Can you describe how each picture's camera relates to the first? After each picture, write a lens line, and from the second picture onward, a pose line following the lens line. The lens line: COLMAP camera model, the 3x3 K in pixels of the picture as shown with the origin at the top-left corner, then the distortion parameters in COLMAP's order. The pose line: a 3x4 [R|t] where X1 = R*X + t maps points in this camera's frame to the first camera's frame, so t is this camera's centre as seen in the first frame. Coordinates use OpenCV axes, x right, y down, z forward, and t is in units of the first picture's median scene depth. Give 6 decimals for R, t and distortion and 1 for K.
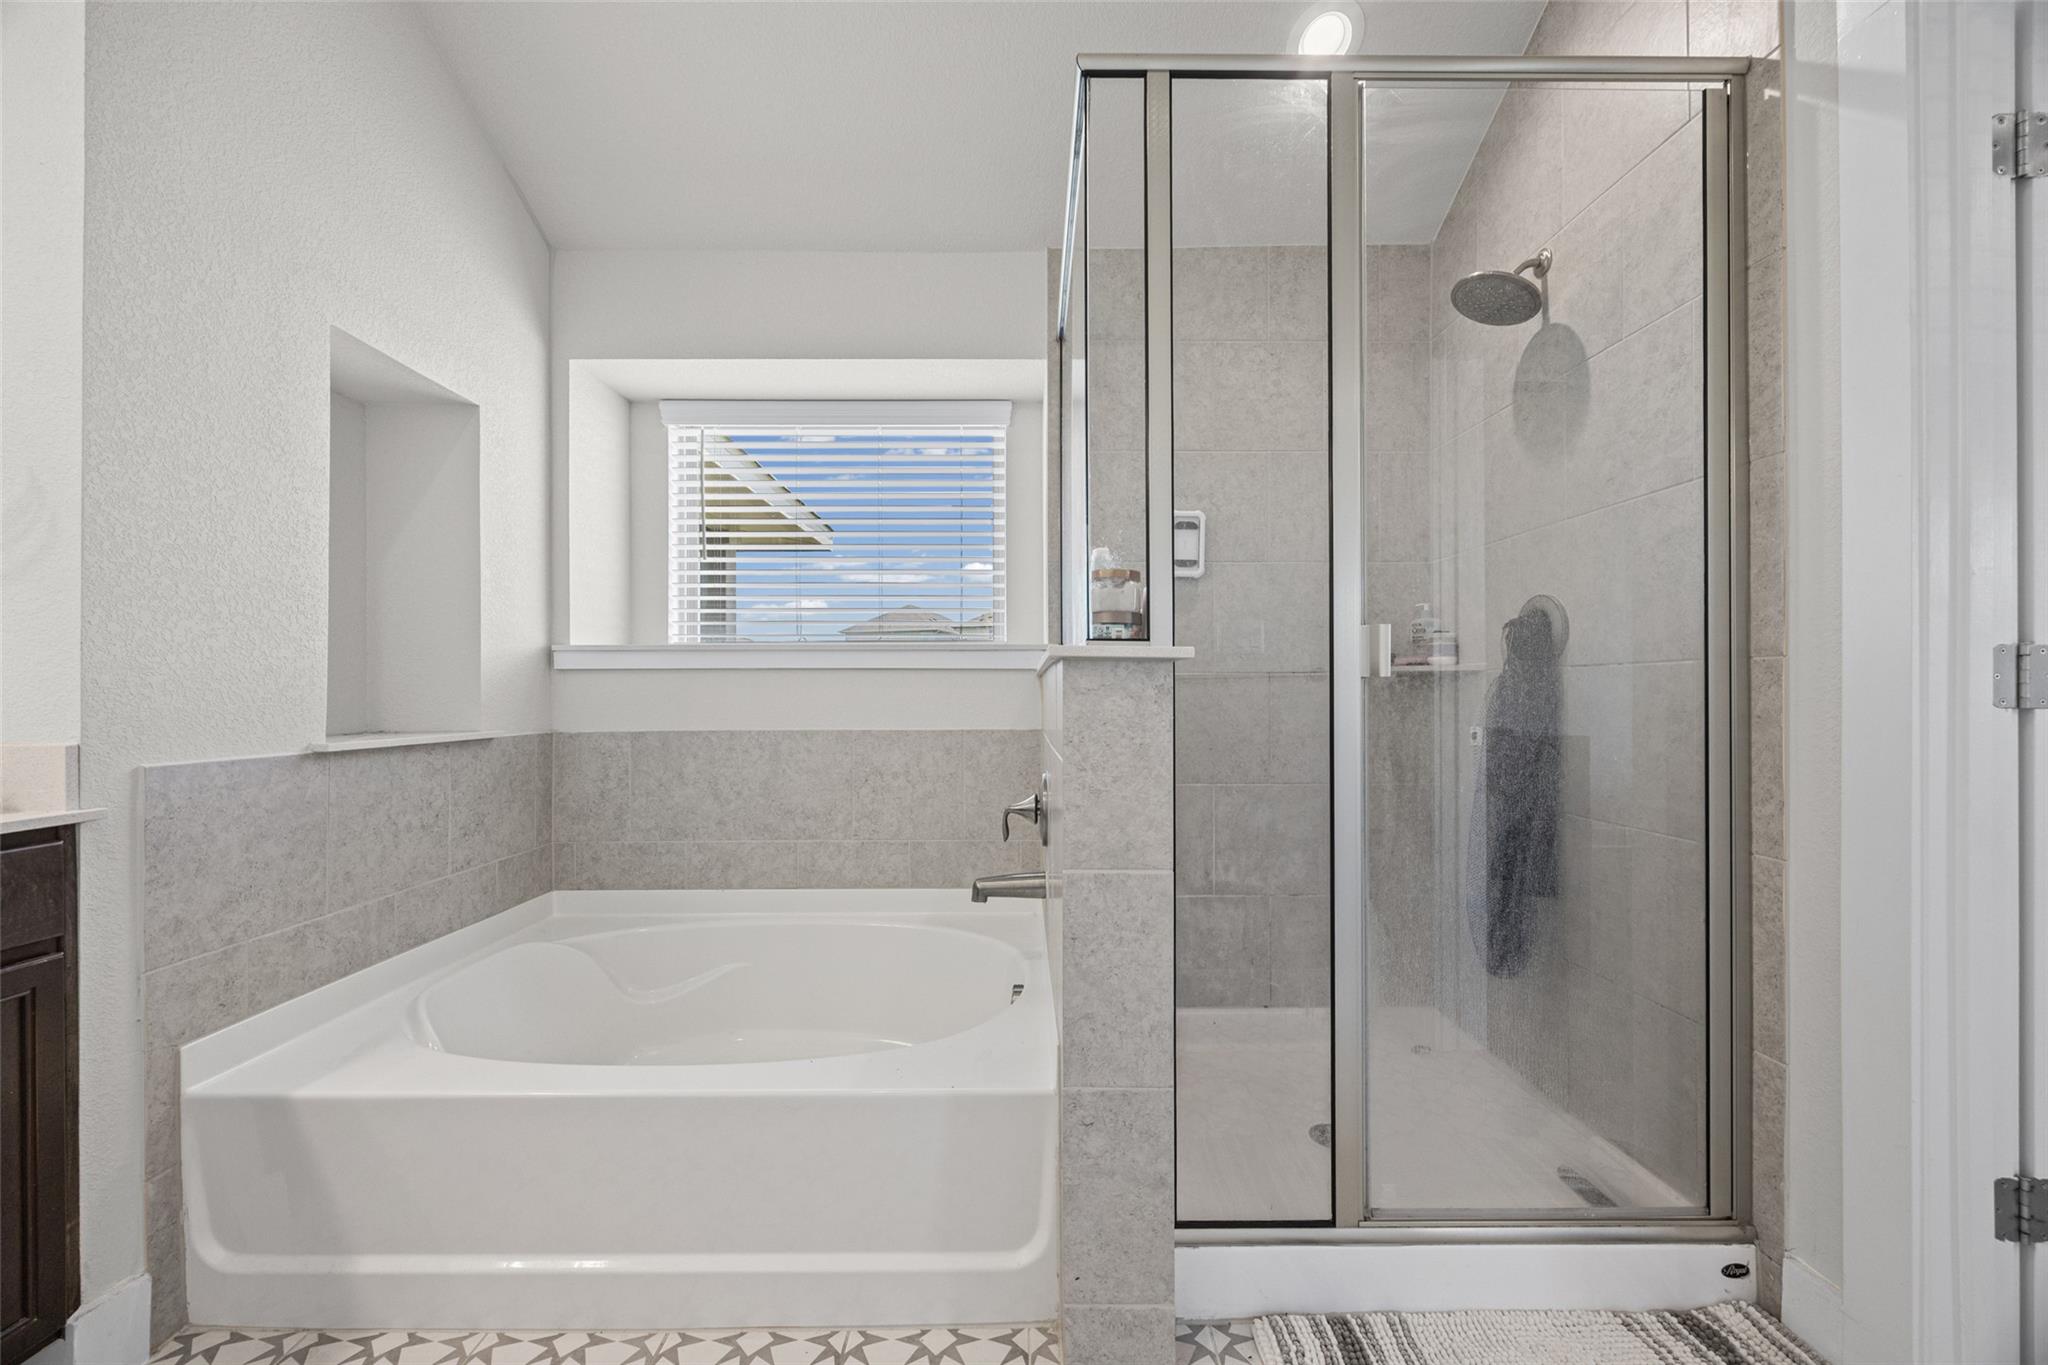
lens RADIAL K [[782.2, 0, 1032.1], [0, 782.2, 683.8], [0, 0, 1]] dist [-0.002375, 0.000378]
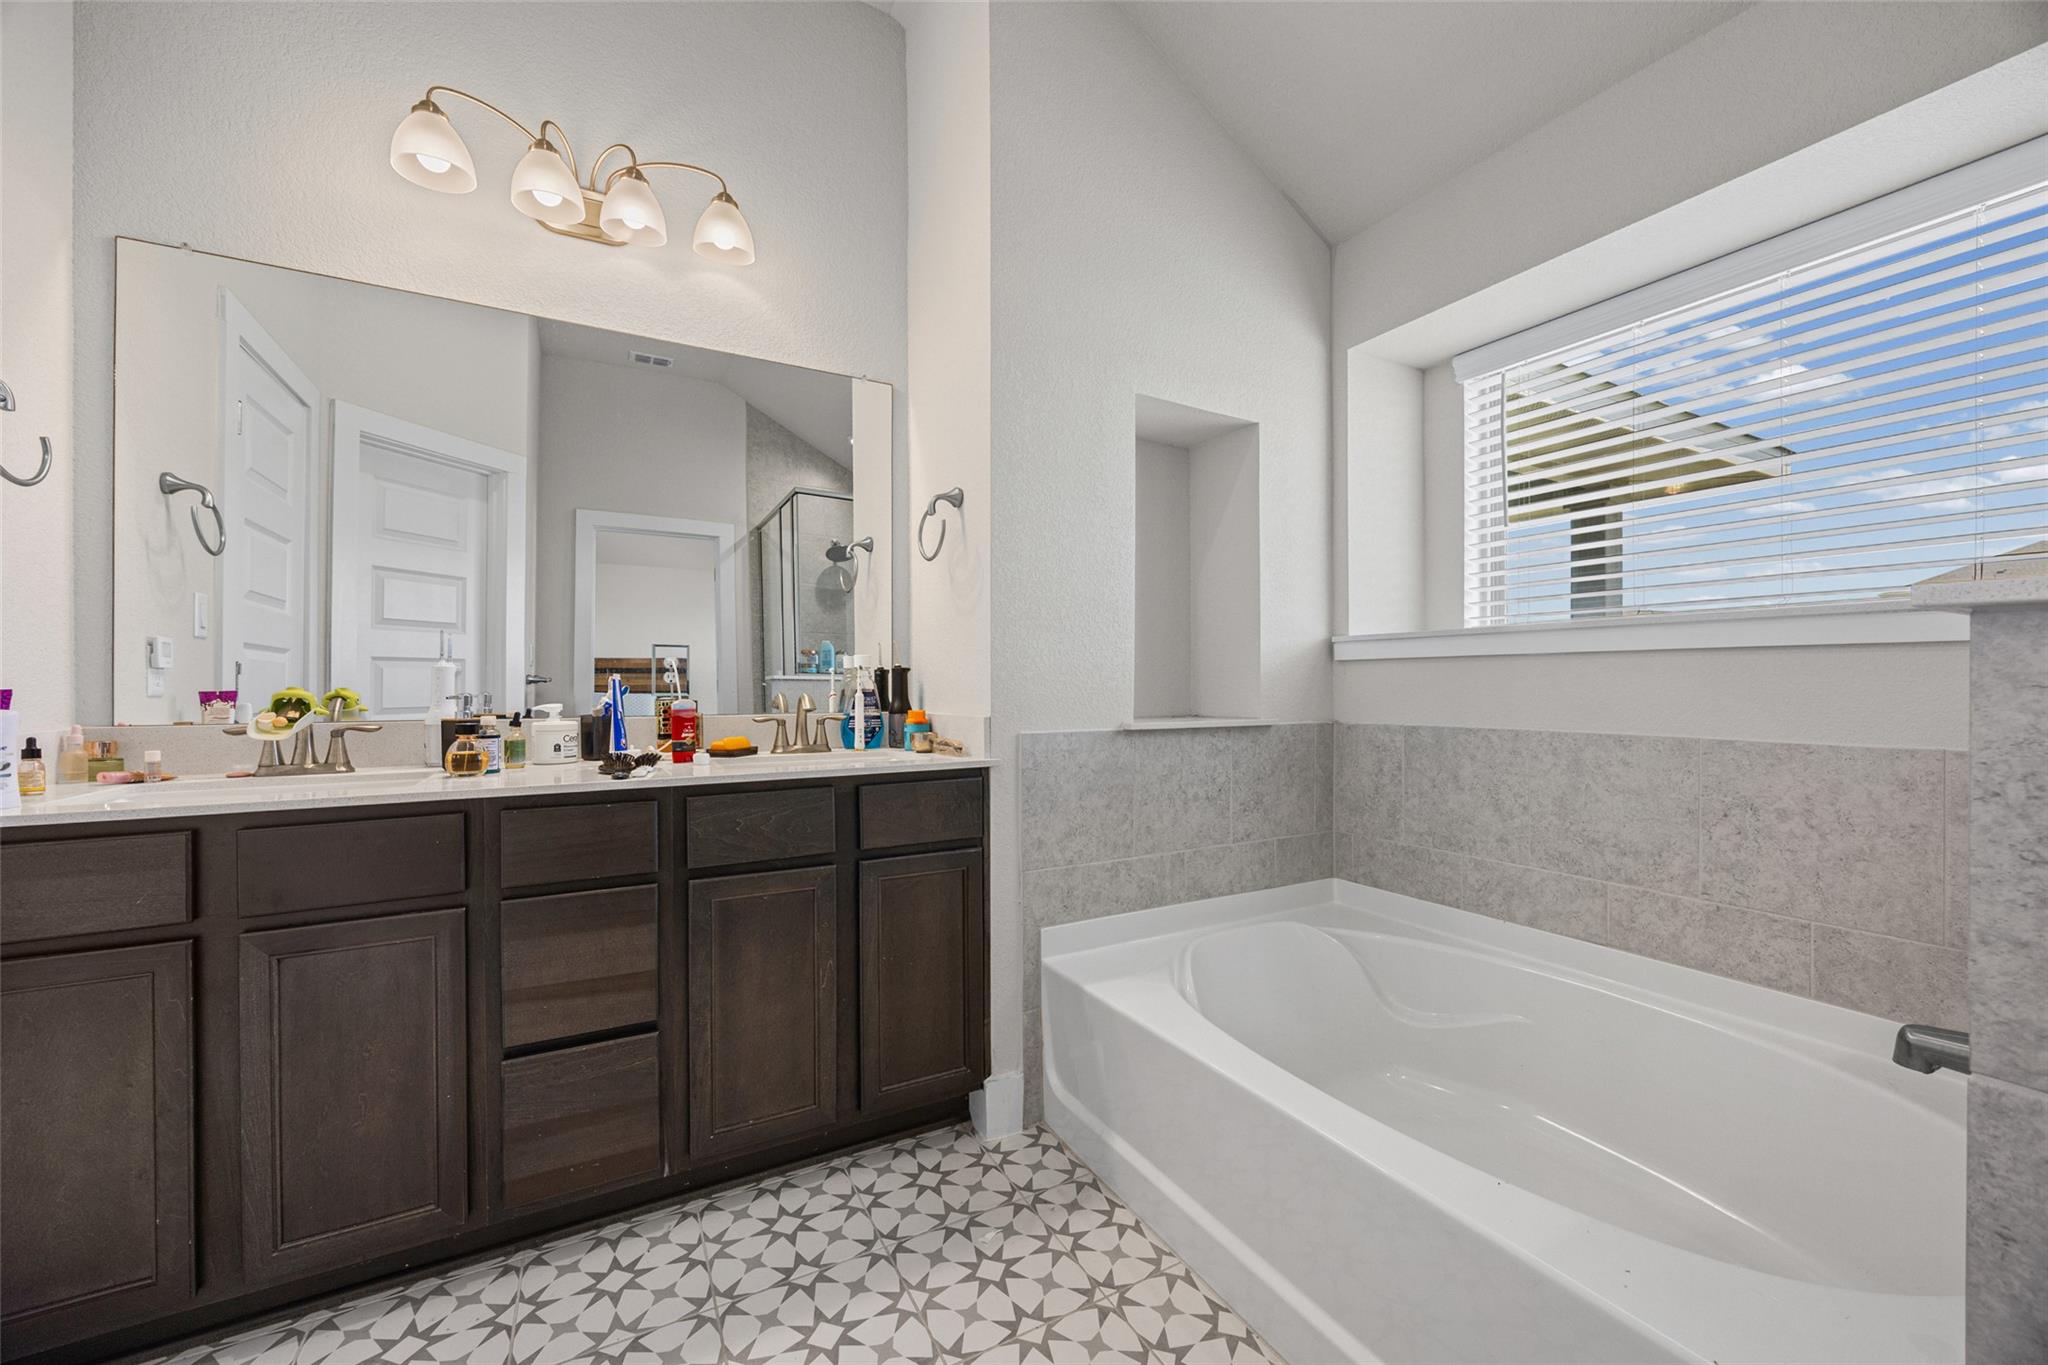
lens RADIAL K [[782.2, 0, 1020.8], [0, 782.2, 686.5], [0, 0, 1]] dist [-0.002375, 0.000378]
pose [[0.473121, 0.003391, -0.880991, 0.105216], [0.009116, 0.999920, 0.008744, 0.002622], [0.880950, -0.012168, 0.473052, 0.180455]]
